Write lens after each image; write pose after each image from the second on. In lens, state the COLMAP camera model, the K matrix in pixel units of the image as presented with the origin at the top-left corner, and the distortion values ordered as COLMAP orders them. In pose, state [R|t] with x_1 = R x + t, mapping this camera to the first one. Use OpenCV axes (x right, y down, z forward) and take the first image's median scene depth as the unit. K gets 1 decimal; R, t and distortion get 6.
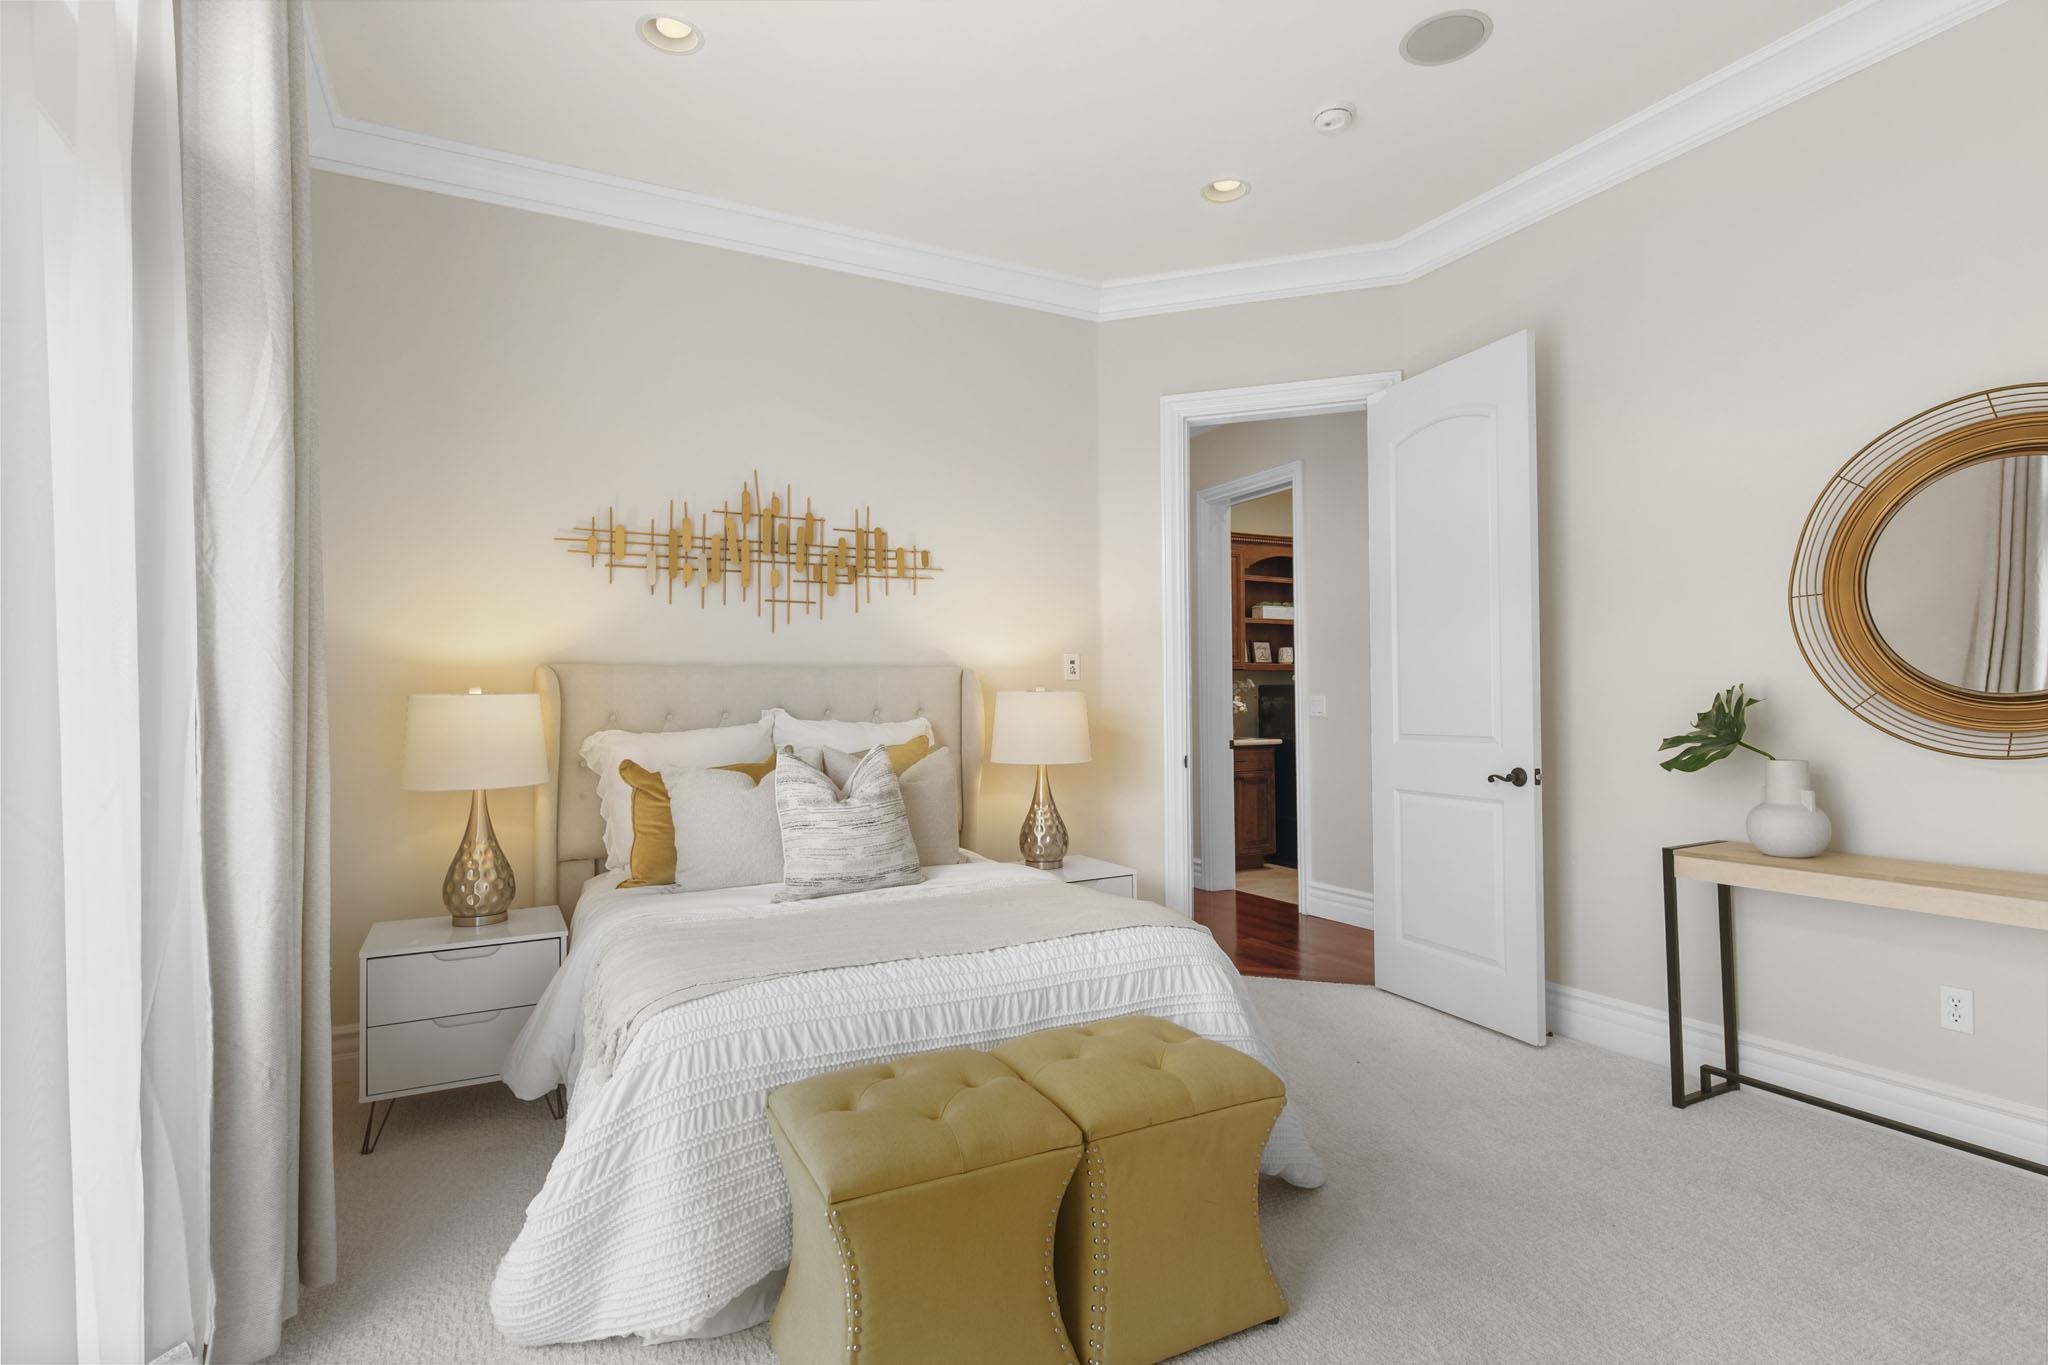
lens RADIAL K [[998.3, 0, 1030.4], [0, 998.3, 685.7], [0, 0, 1]] dist [0.001148, 0.000100]
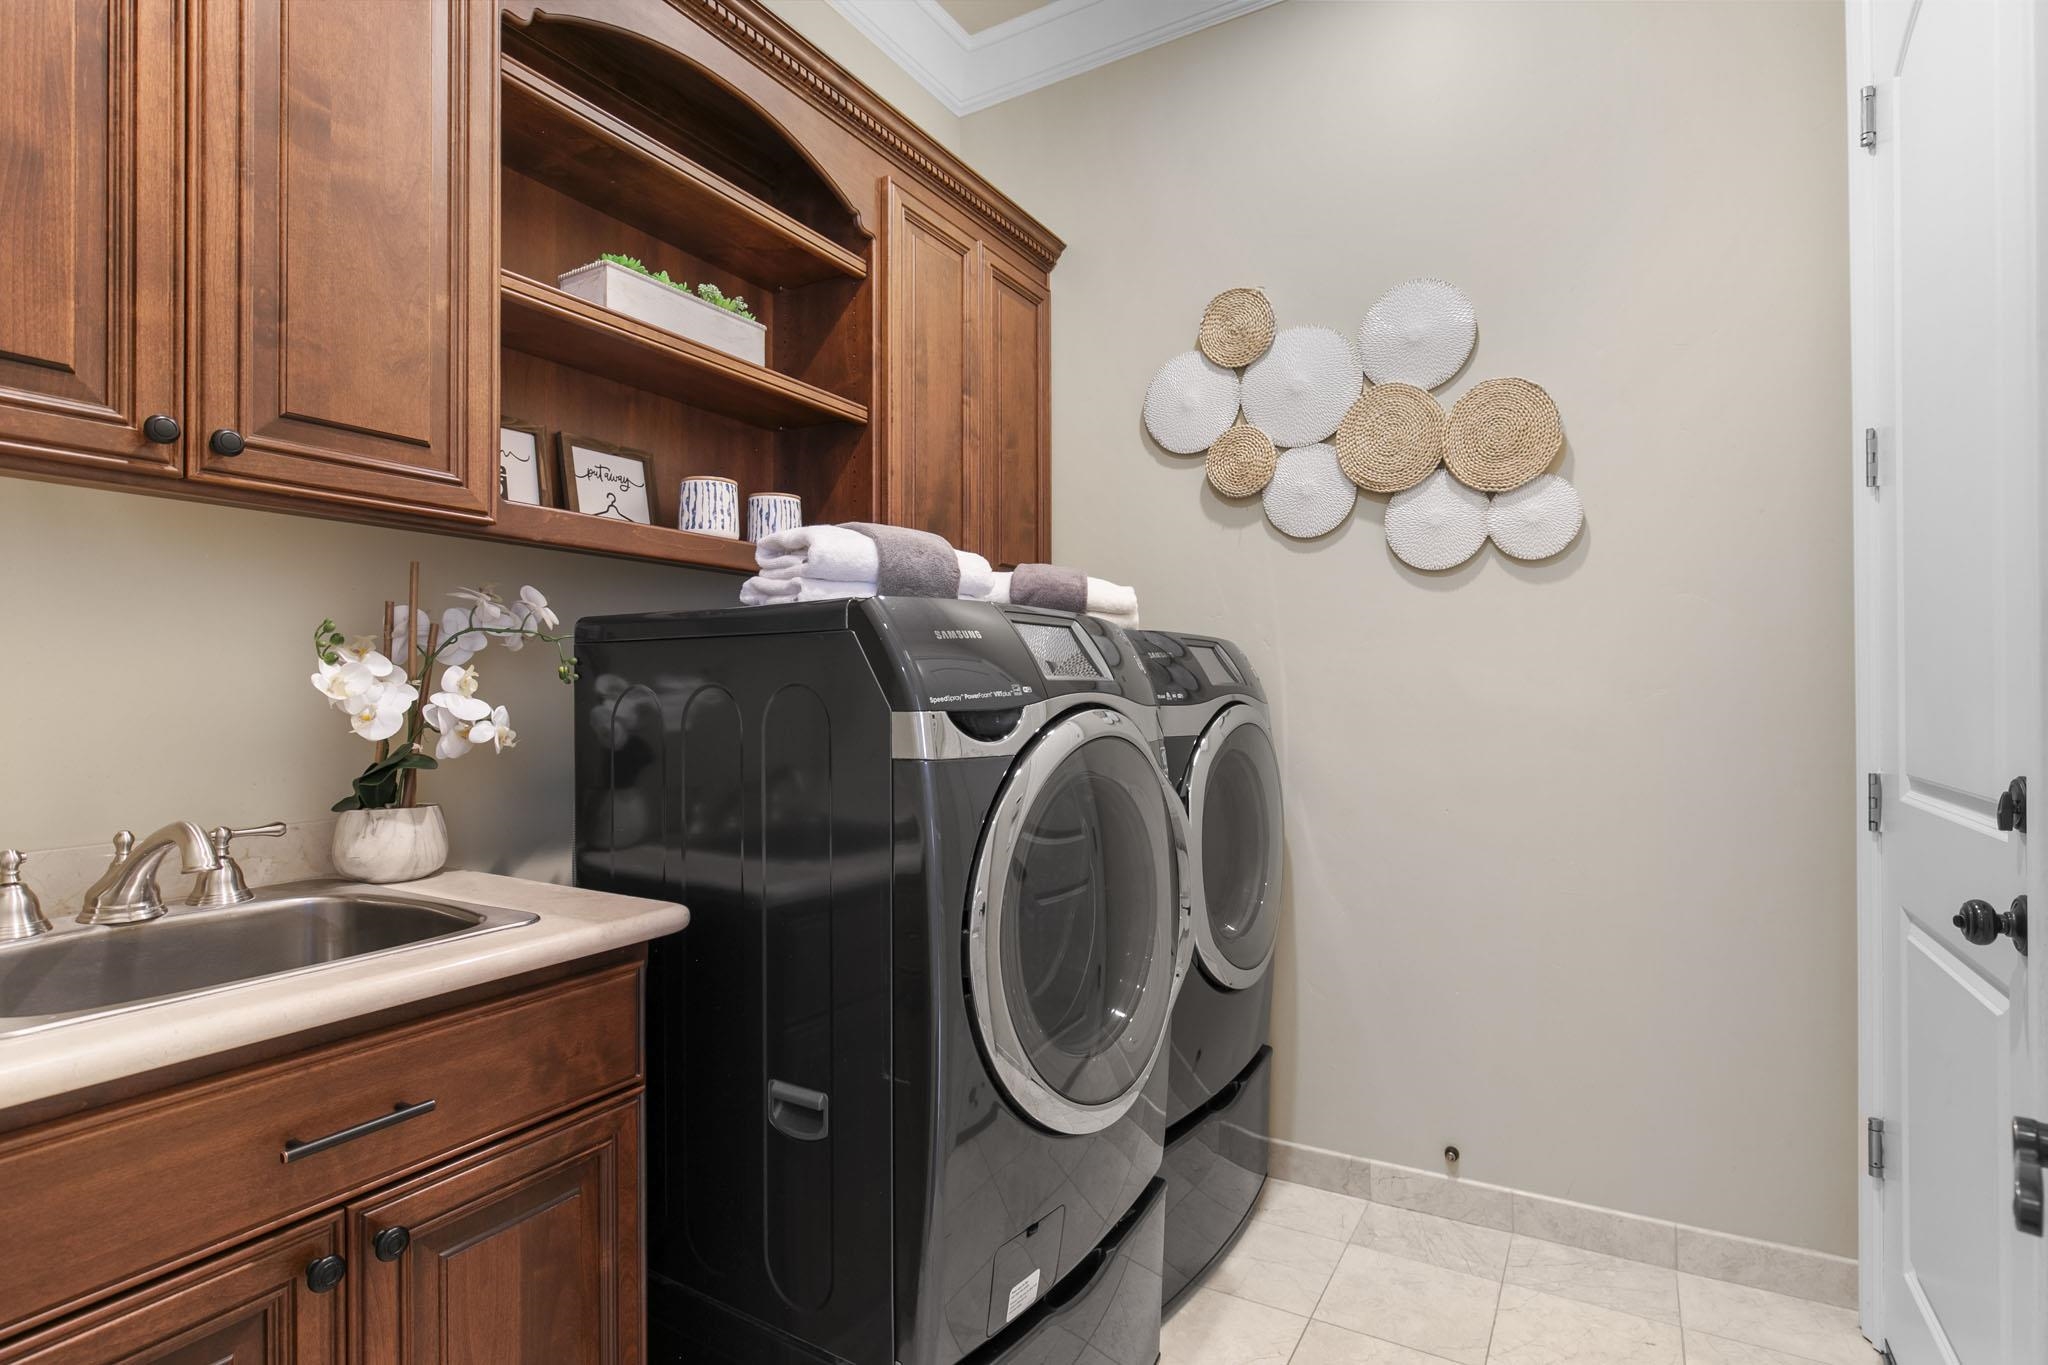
lens RADIAL K [[998.3, 0, 1027.7], [0, 998.3, 686.2], [0, 0, 1]] dist [0.001148, 0.000100]
pose [[0.840645, 0.010519, 0.541485, 0.186449], [-0.009942, 0.999943, -0.003991, 0.013023], [-0.541496, -0.002028, 0.840701, 0.741748]]
